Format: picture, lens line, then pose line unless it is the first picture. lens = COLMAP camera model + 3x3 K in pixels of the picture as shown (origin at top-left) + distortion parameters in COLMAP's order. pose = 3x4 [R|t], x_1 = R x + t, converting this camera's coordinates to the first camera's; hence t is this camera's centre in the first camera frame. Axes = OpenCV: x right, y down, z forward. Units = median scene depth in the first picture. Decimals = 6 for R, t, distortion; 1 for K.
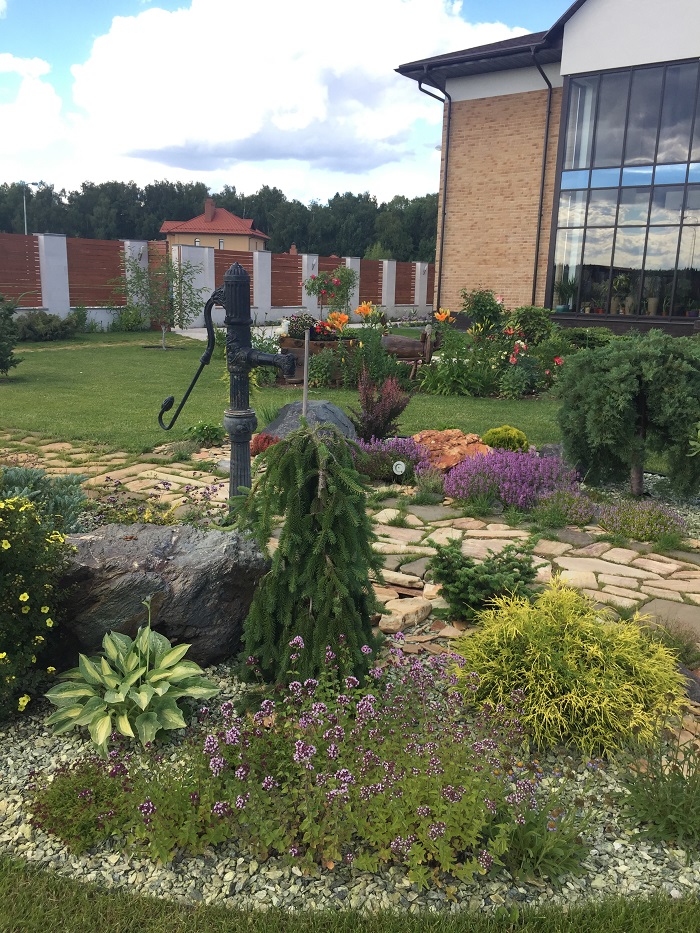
lens RADIAL K [[822.1, 0, 350.0], [0, 822.1, 466.5], [0, 0, 1]] dist [0.070643, -0.113196]
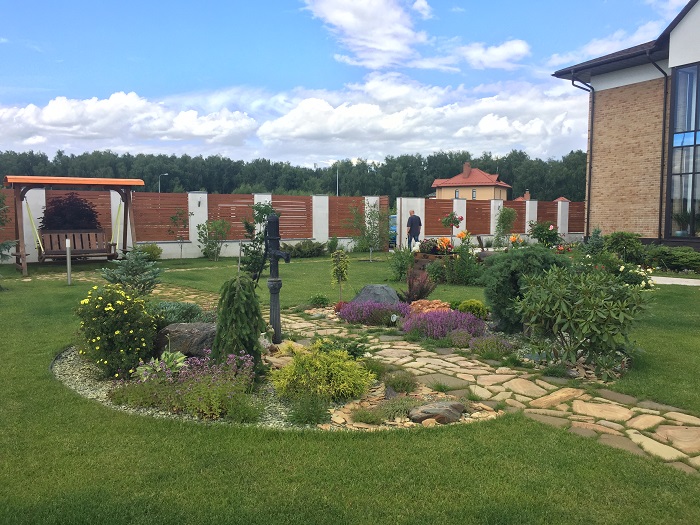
lens RADIAL K [[616.8, 0, 350.0], [0, 616.8, 262.5], [0, 0, 1]] dist [0.070643, -0.113196]
pose [[0.930146, 0.000780, -0.367189, 0.126376], [-0.055875, 0.988653, -0.139439, 0.020442], [0.362914, 0.150216, 0.919635, -0.085258]]
